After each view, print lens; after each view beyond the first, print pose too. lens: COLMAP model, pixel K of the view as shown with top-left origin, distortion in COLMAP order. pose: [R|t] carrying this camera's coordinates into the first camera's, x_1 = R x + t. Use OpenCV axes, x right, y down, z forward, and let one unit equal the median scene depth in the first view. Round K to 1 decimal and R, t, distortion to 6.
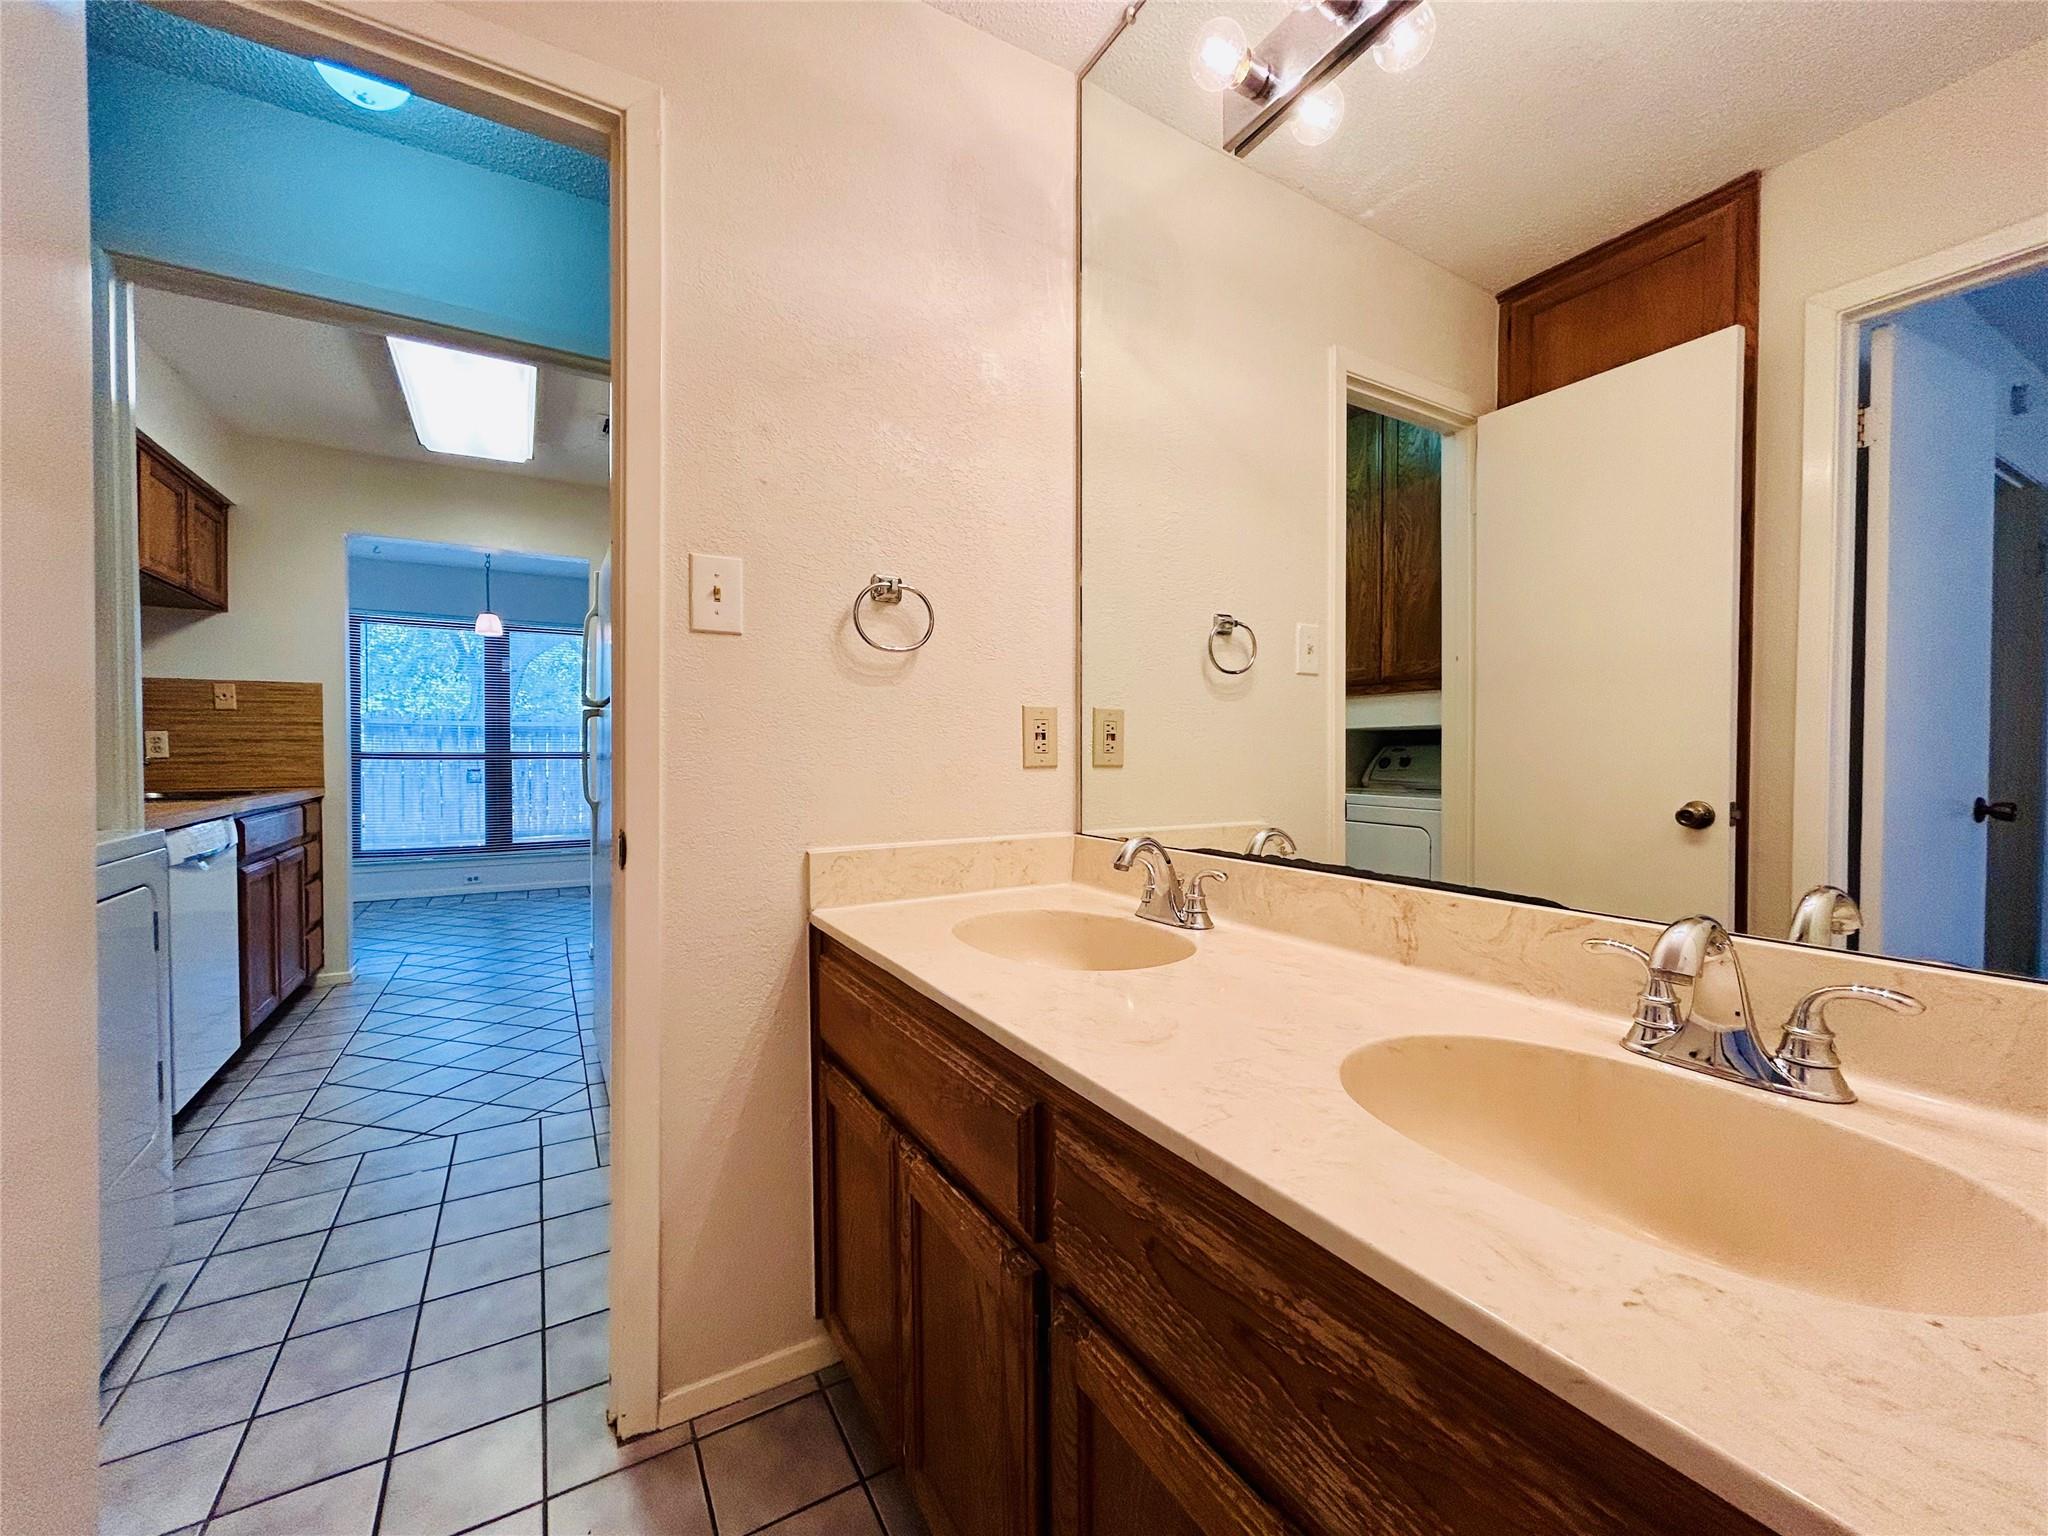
lens RADIAL K [[822.8, 0, 1025.8], [0, 822.8, 761.4], [0, 0, 1]] dist [0.001076, -0.000111]
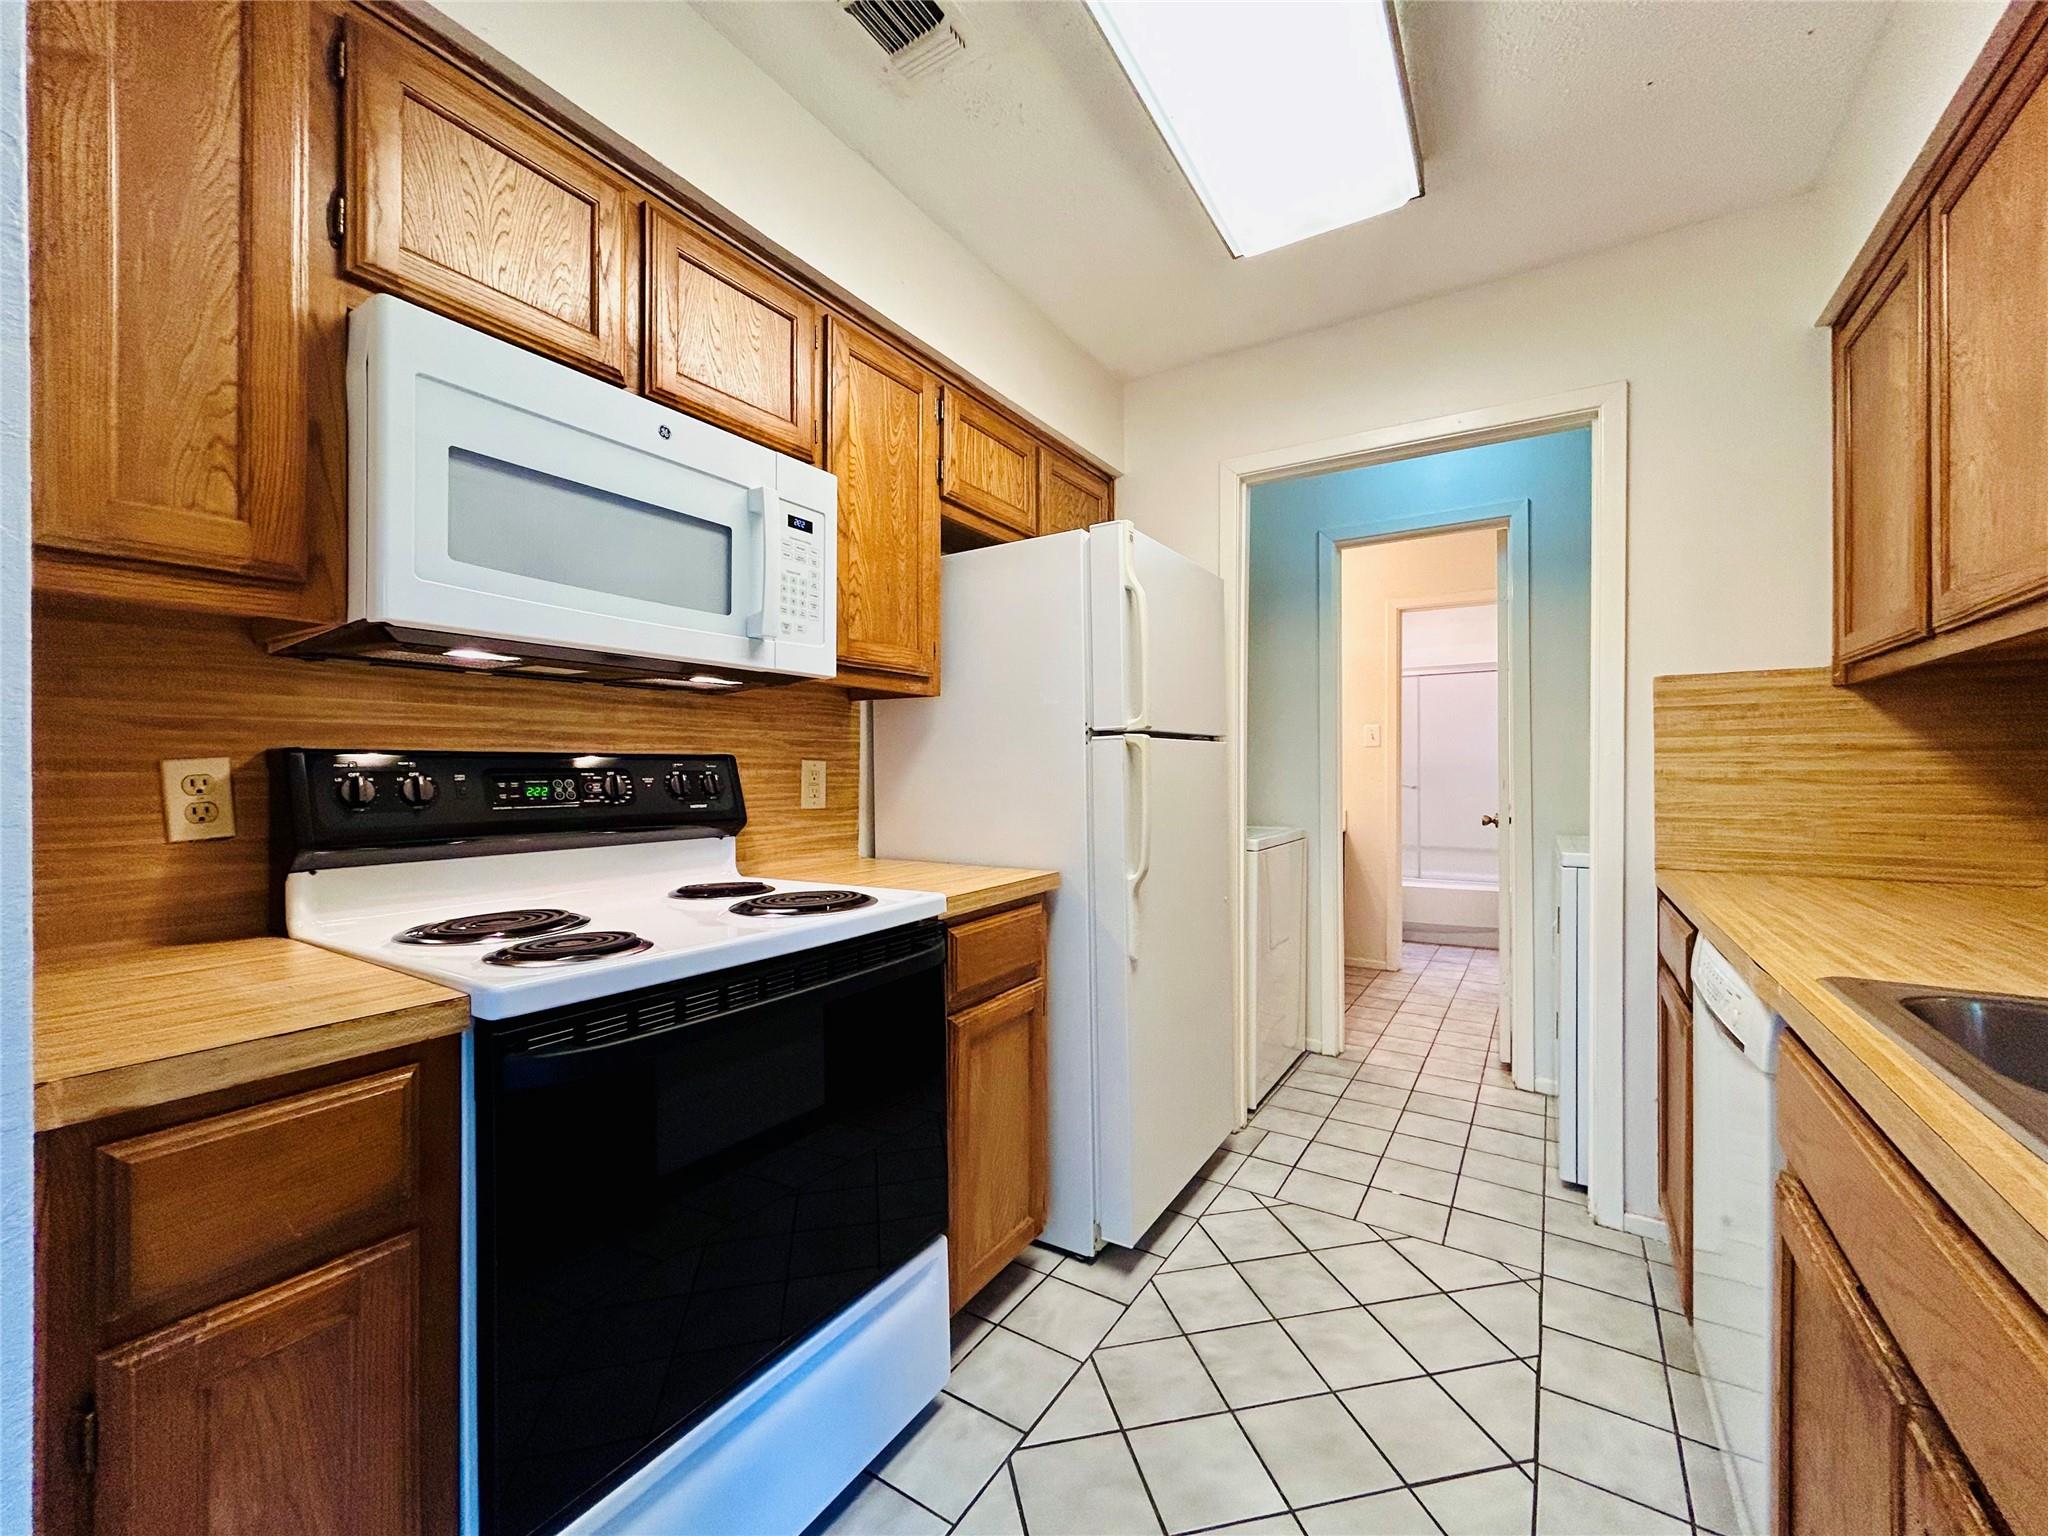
lens RADIAL K [[822.8, 0, 1032.6], [0, 822.8, 767.6], [0, 0, 1]] dist [0.001076, -0.000111]
pose [[-0.452286, -0.000870, 0.891872, -1.651375], [0.008743, 0.999947, 0.005409, -0.063823], [-0.891830, 0.010244, -0.452255, 2.123581]]
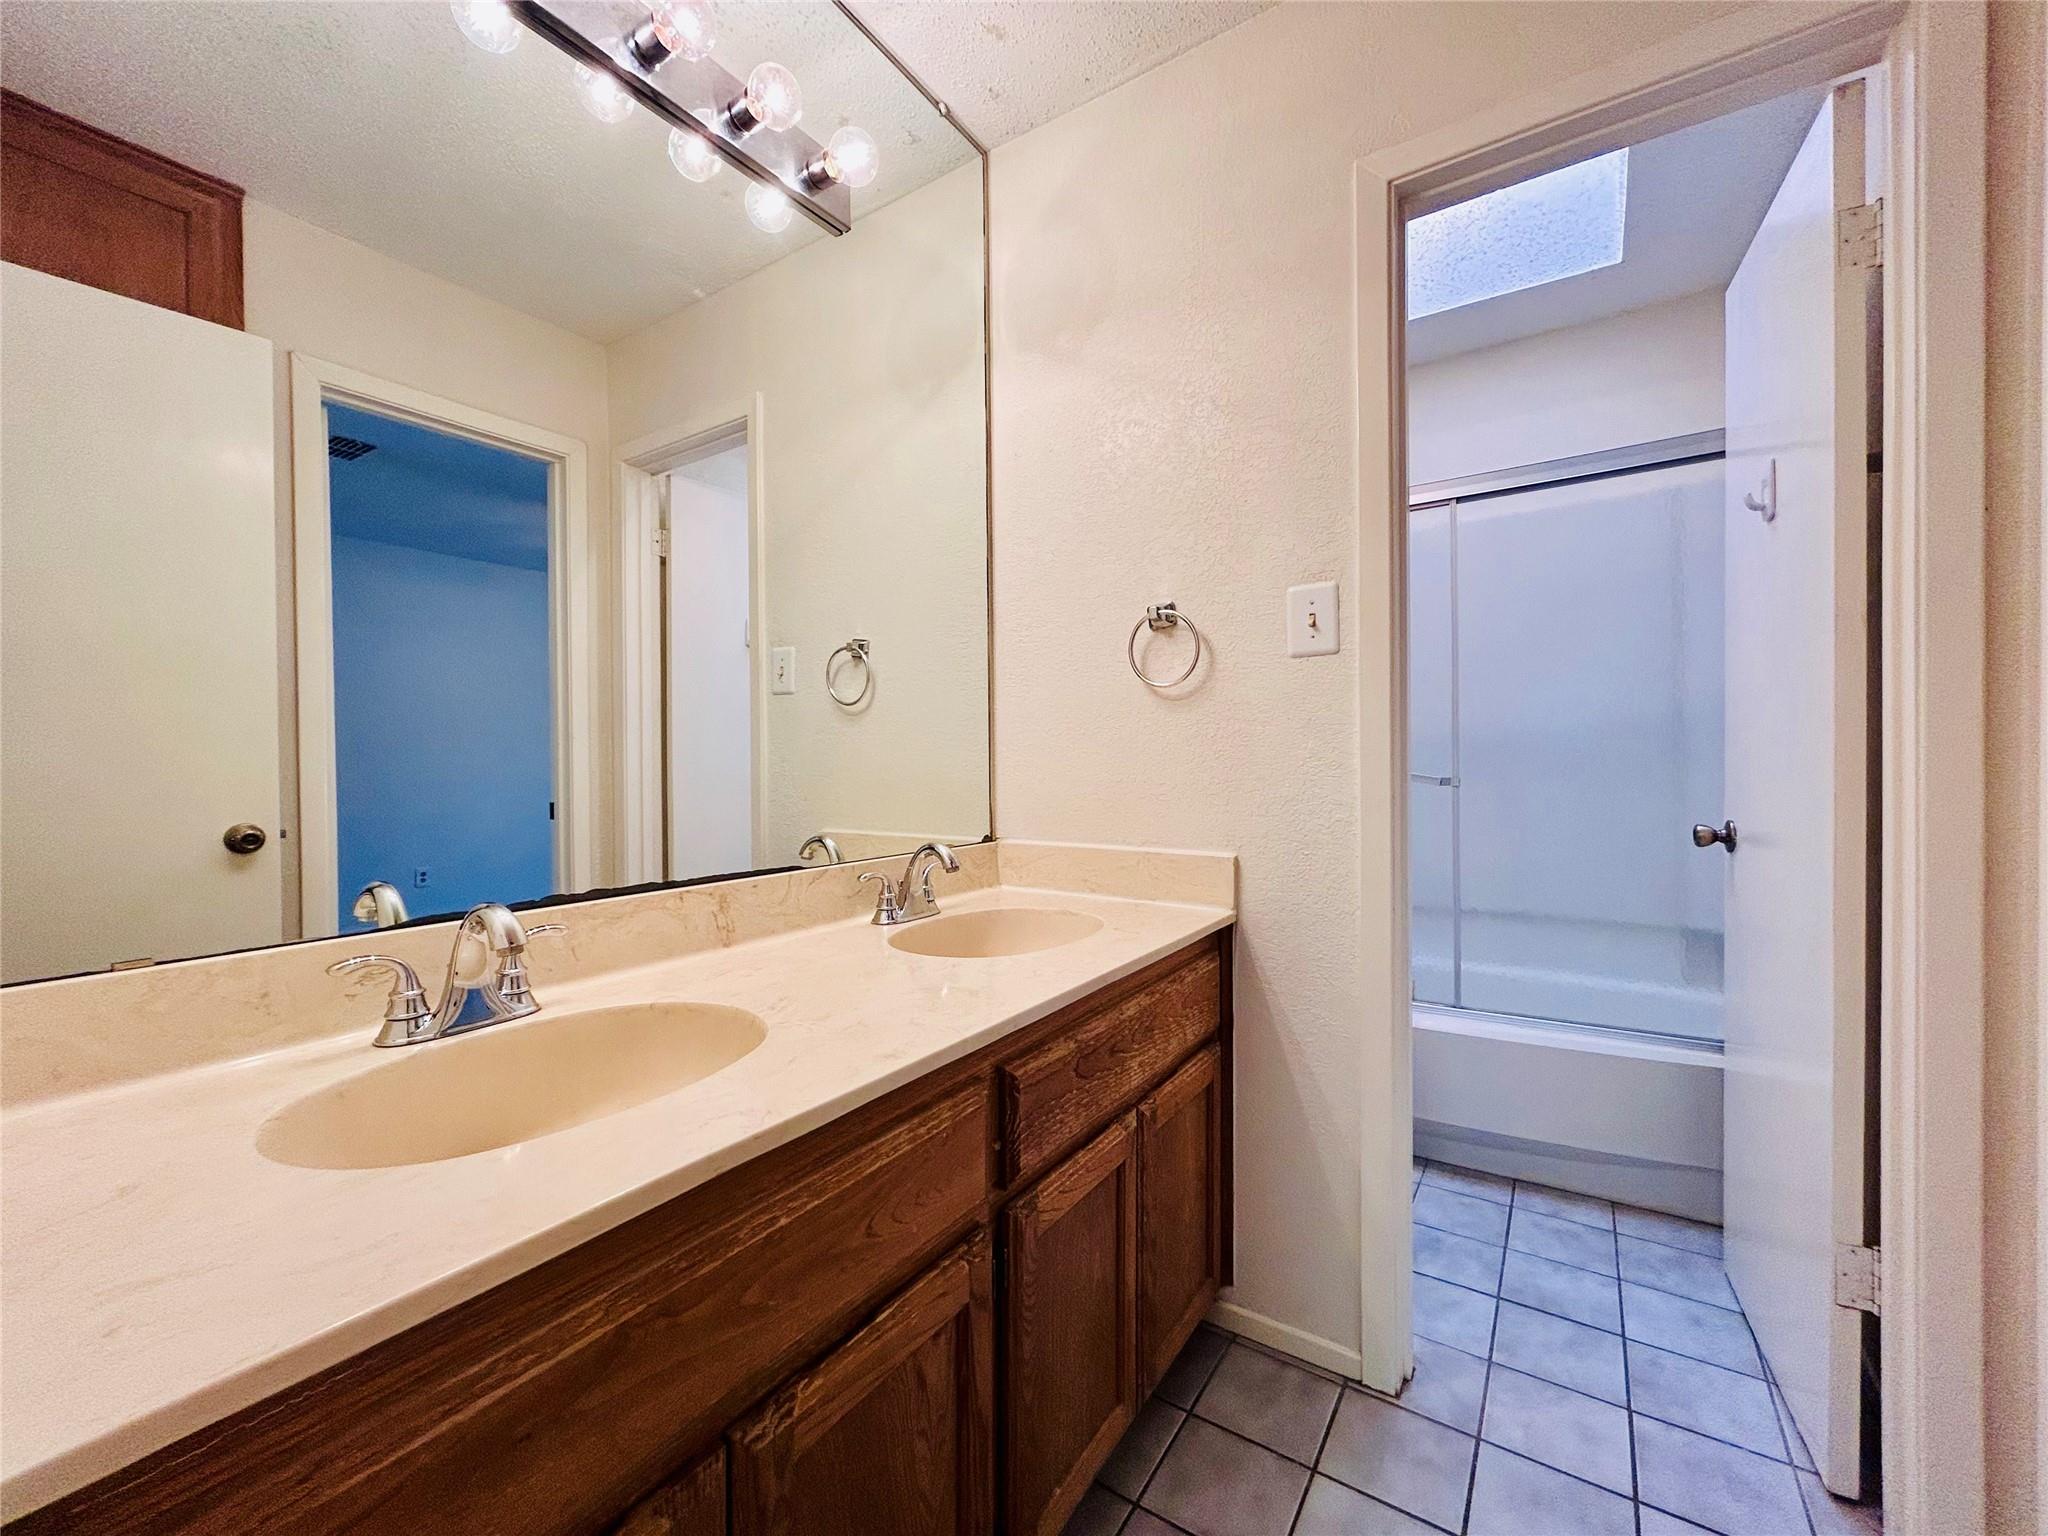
lens RADIAL K [[822.8, 0, 1026.0], [0, 822.8, 770.9], [0, 0, 1]] dist [0.001076, -0.000111]
pose [[-0.432933, -0.006232, 0.901404, -0.449172], [0.019400, 0.999680, 0.016229, -0.010863], [-0.901217, 0.024514, -0.432674, 0.626613]]
